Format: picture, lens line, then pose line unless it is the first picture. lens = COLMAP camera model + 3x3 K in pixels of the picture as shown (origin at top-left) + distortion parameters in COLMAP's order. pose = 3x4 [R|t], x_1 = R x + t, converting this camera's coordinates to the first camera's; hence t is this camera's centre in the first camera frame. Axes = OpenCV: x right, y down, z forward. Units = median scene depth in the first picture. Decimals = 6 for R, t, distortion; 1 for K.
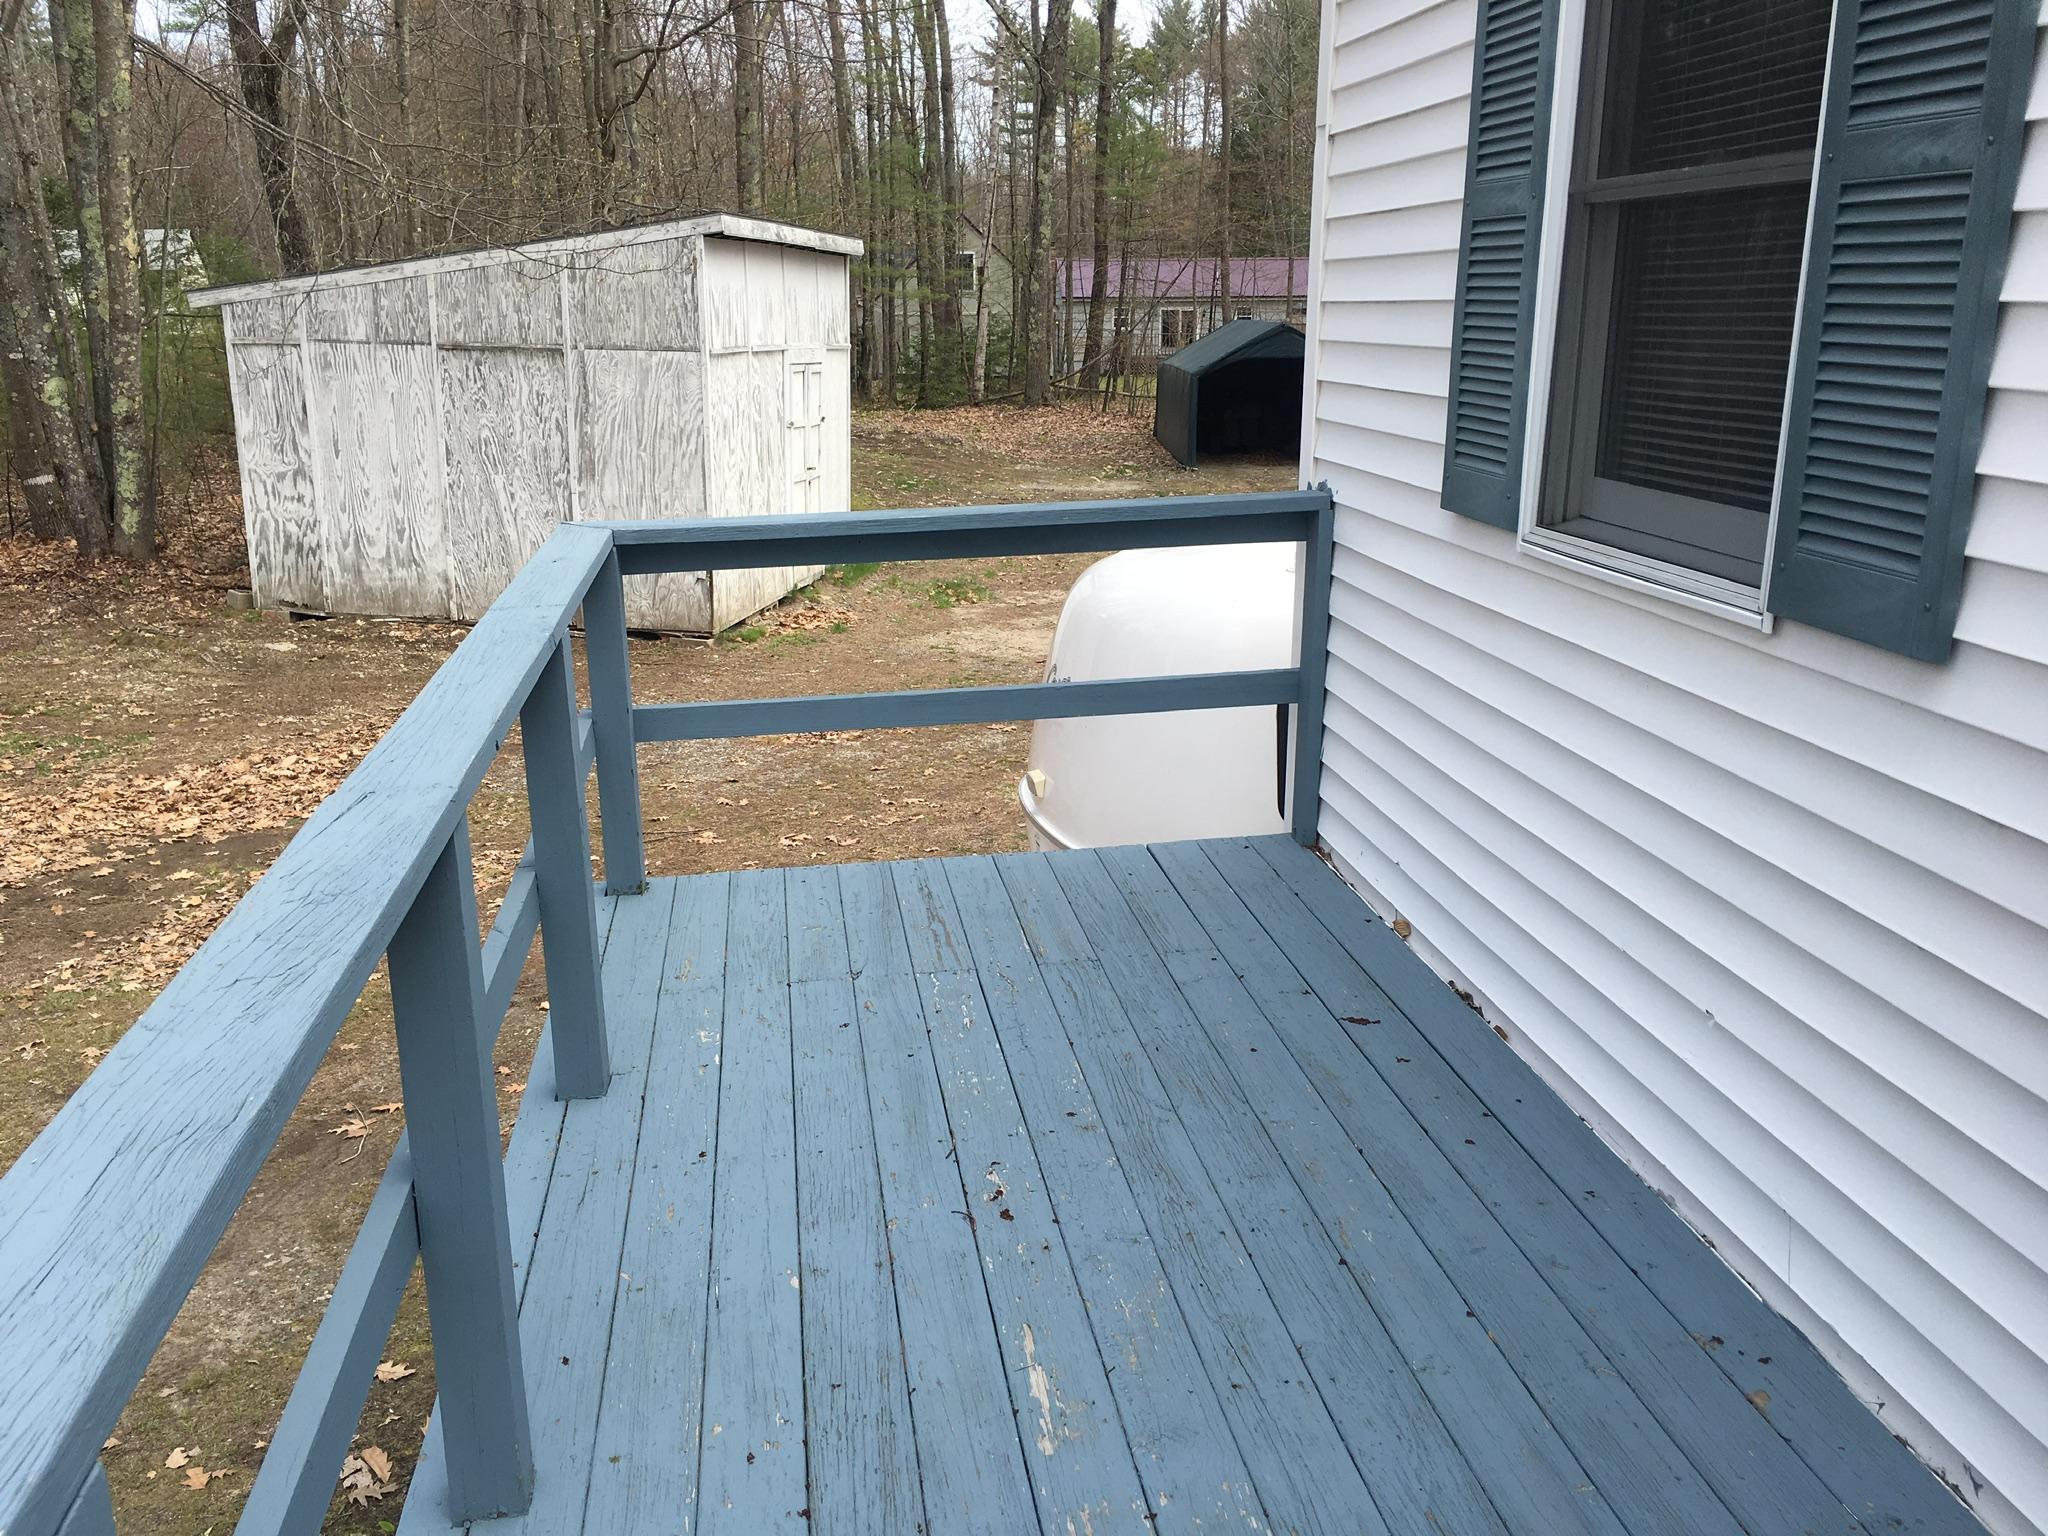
lens RADIAL K [[1750.4, 0, 1023.4], [0, 1750.4, 774.9], [0, 0, 1]] dist [0.067077, -0.085867]
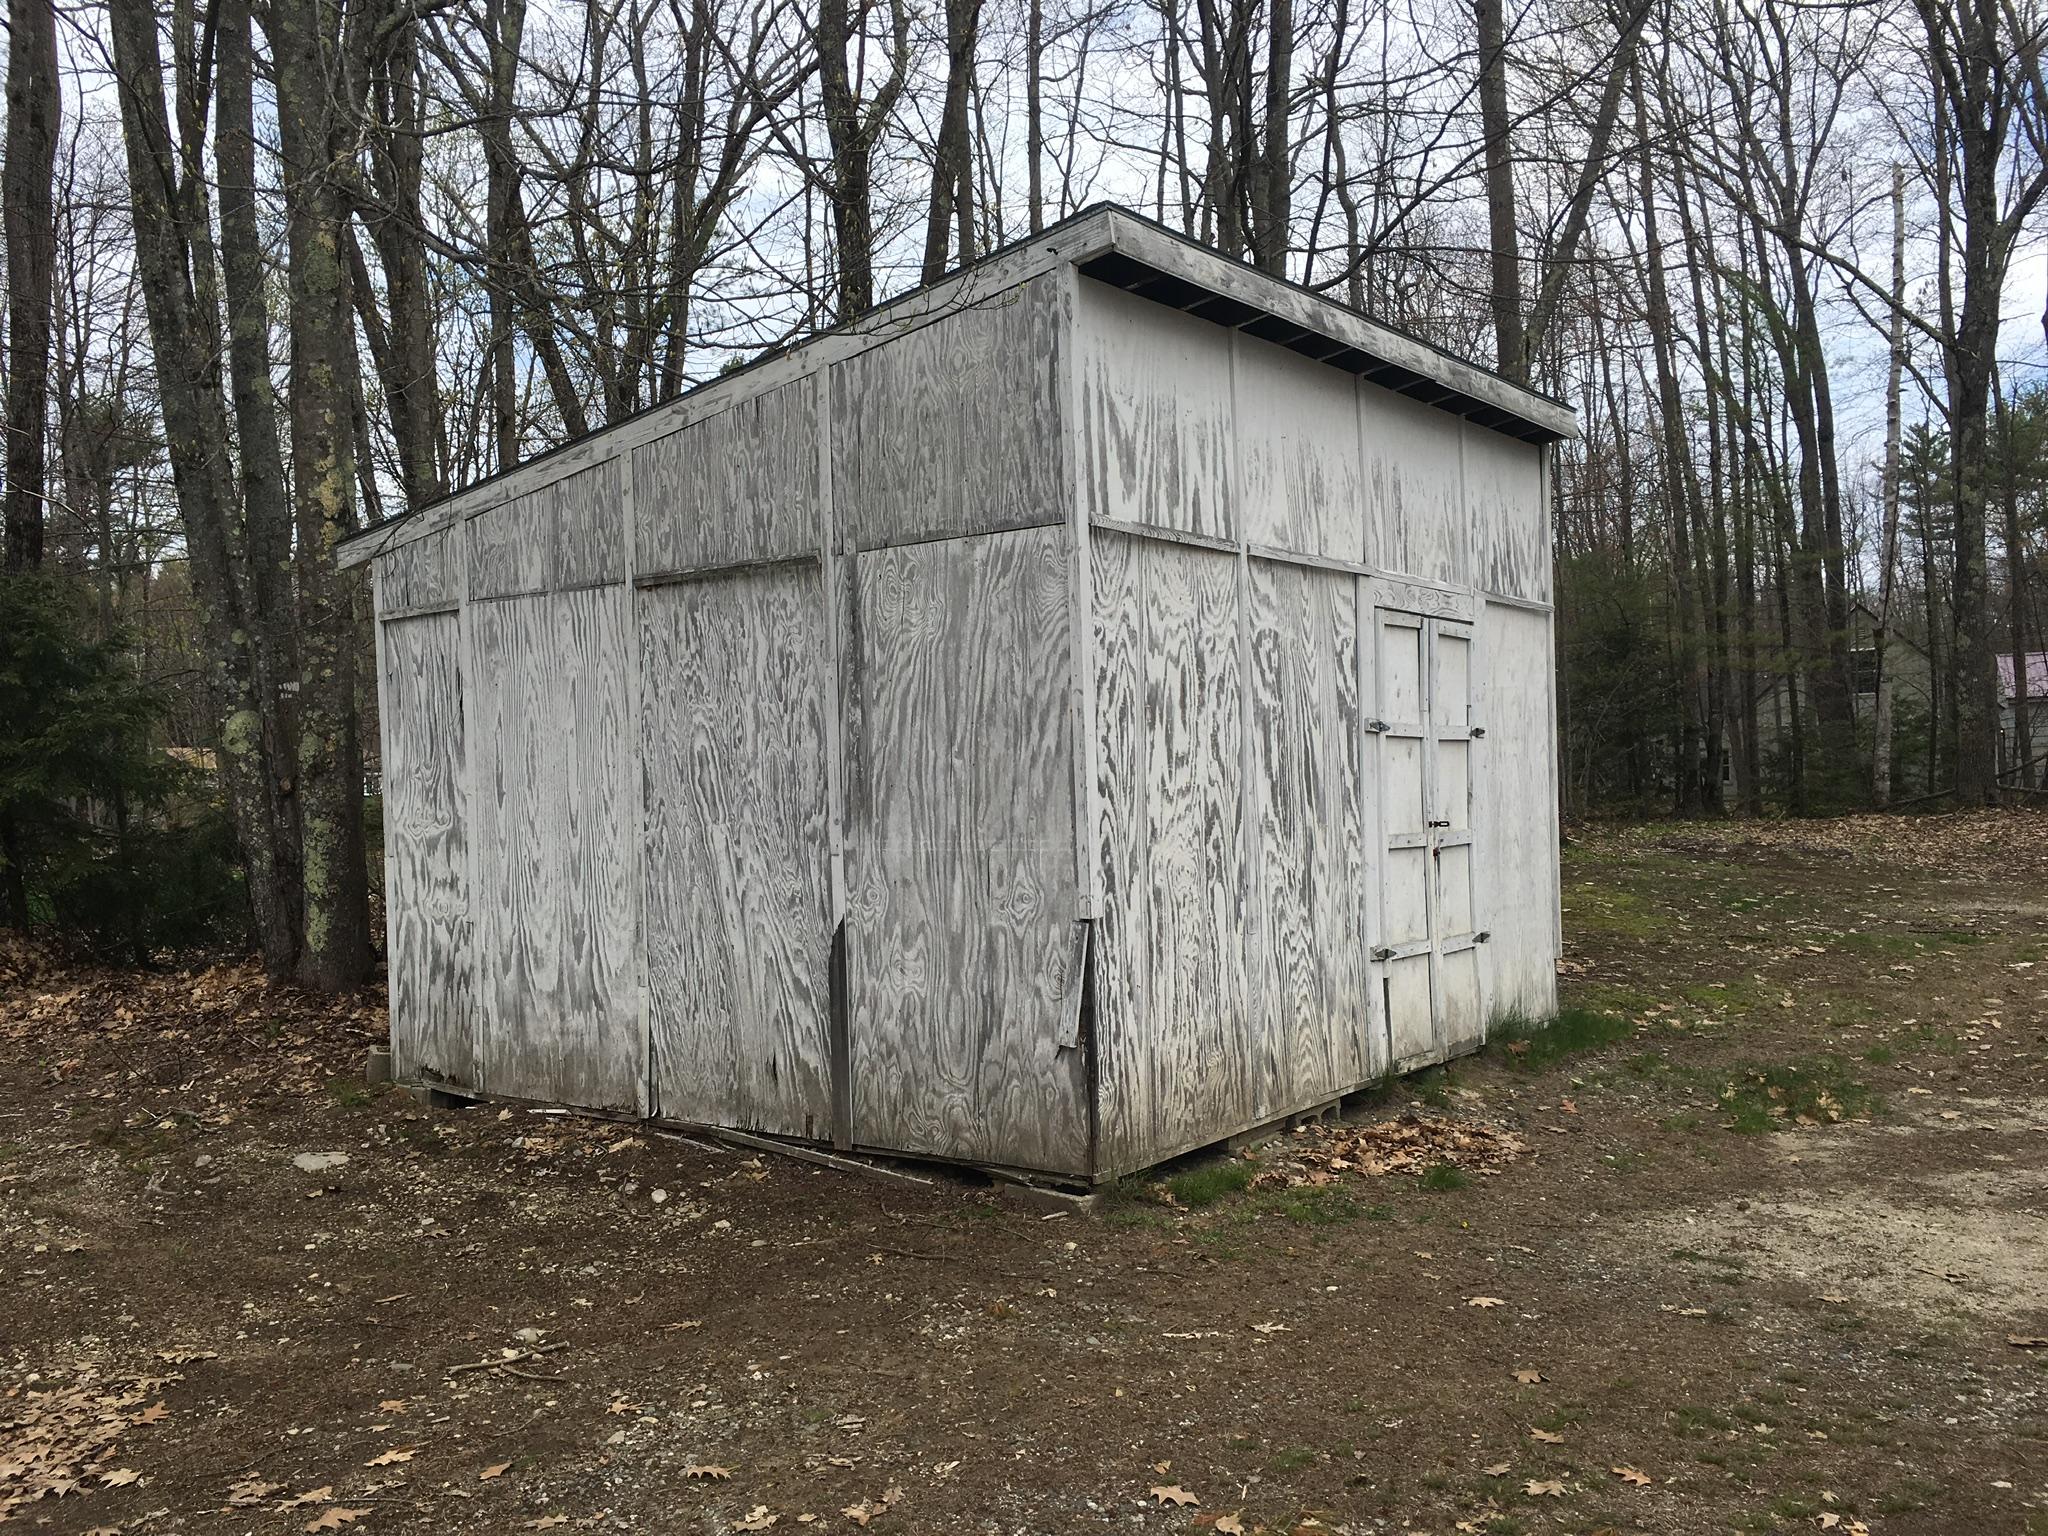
lens RADIAL K [[1750.4, 0, 989.1], [0, 1750.4, 759.9], [0, 0, 1]] dist [0.067077, -0.085867]
pose [[0.876920, -0.048478, -0.478185, 0.003607], [-0.080231, 0.966177, -0.245082, -0.072555], [0.473893, 0.253283, 0.843370, 0.610443]]
